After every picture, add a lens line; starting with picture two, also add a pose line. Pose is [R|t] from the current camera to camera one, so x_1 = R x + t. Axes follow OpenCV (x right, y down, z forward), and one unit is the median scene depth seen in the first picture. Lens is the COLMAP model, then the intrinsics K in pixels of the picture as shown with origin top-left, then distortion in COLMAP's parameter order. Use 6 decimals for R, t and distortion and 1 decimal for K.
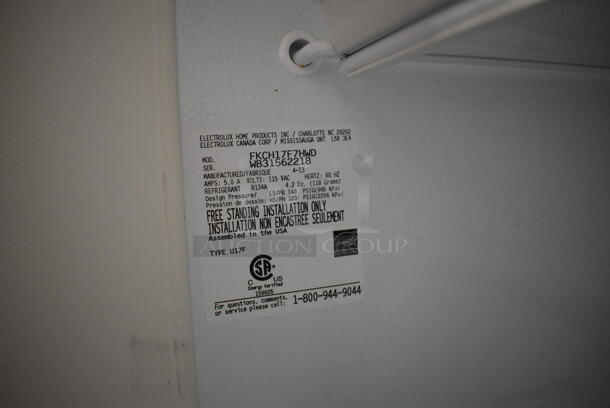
lens RADIAL K [[478.3, 0, 305.4], [0, 478.3, 203.9], [0, 0, 1]] dist [-0.094079, 0.017330]
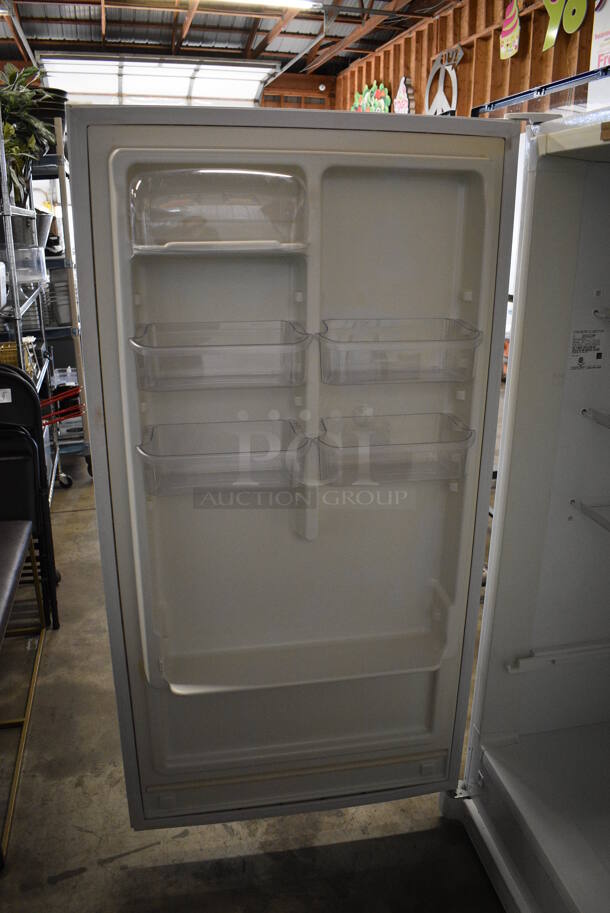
lens RADIAL K [[715.9, 0, 309.3], [0, 715.9, 456.2], [0, 0, 1]] dist [-0.094079, 0.017330]
pose [[0.993178, 0.071944, -0.091767, -1.933862], [-0.052989, 0.979487, 0.194417, -0.131980], [0.103871, -0.188228, 0.976617, -5.846430]]
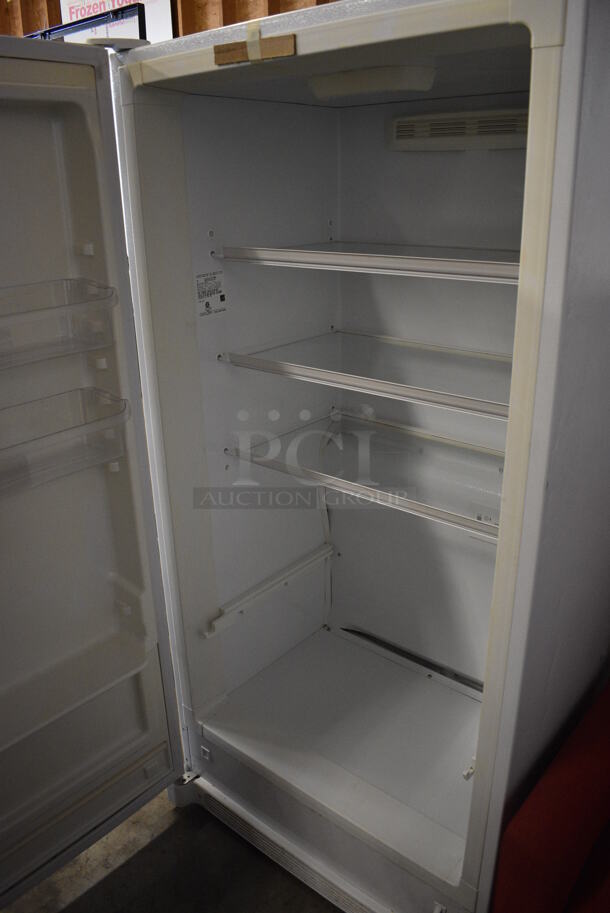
lens RADIAL K [[715.9, 0, 306.8], [0, 715.9, 456.4], [0, 0, 1]] dist [-0.094079, 0.017330]
pose [[0.845708, -0.183409, 0.501138, -2.781295], [0.065860, 0.967776, 0.243047, -0.045367], [-0.529567, -0.172542, 0.830535, -5.009325]]
